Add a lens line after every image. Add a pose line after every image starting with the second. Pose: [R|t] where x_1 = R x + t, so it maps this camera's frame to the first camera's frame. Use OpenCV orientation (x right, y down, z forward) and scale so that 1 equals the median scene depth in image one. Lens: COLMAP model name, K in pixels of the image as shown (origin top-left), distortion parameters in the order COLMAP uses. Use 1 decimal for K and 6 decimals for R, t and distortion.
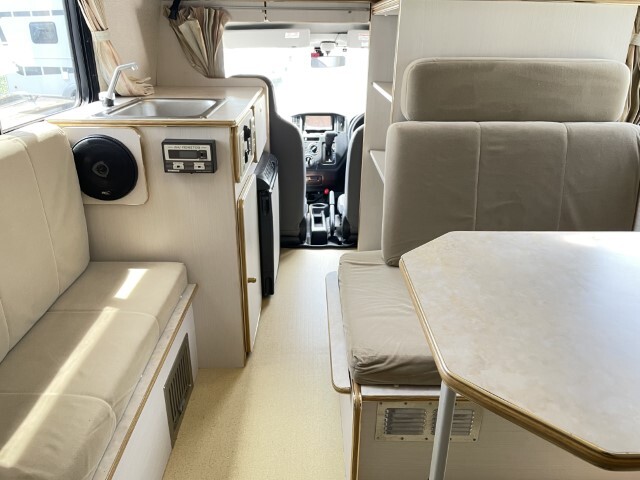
lens RADIAL K [[496.1, 0, 322.5], [0, 496.1, 236.8], [0, 0, 1]] dist [0.072614, -0.131748]
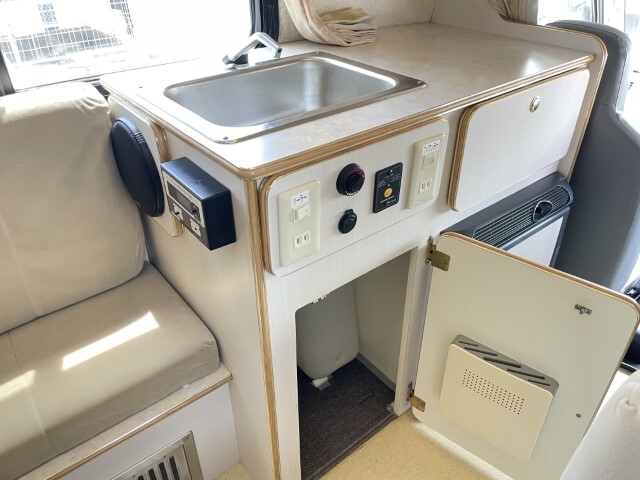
lens RADIAL K [[496.1, 0, 322.5], [0, 496.1, 236.8], [0, 0, 1]] dist [0.072614, -0.131748]
pose [[0.620349, 0.428627, -0.656845, 0.186750], [-0.295629, 0.903480, 0.310367, -0.334948], [0.726478, 0.001647, 0.687187, 0.730627]]
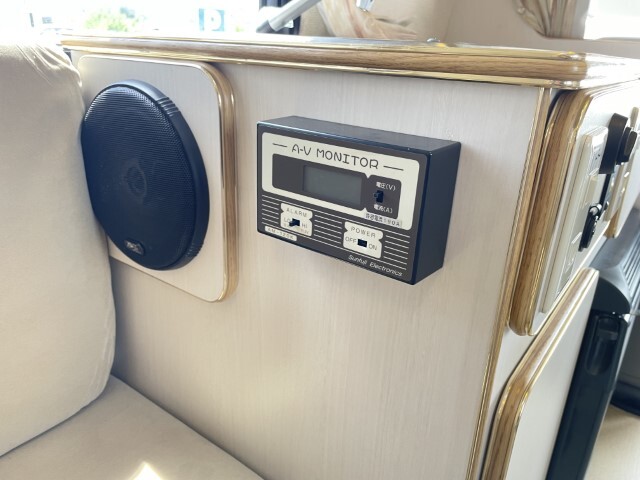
lens RADIAL K [[496.1, 0, 322.5], [0, 496.1, 236.8], [0, 0, 1]] dist [0.072614, -0.131748]
pose [[0.793814, 0.241091, -0.558332, -0.129227], [-0.264258, 0.963606, 0.040379, -0.147182], [0.547748, 0.115491, 0.828634, 0.788843]]
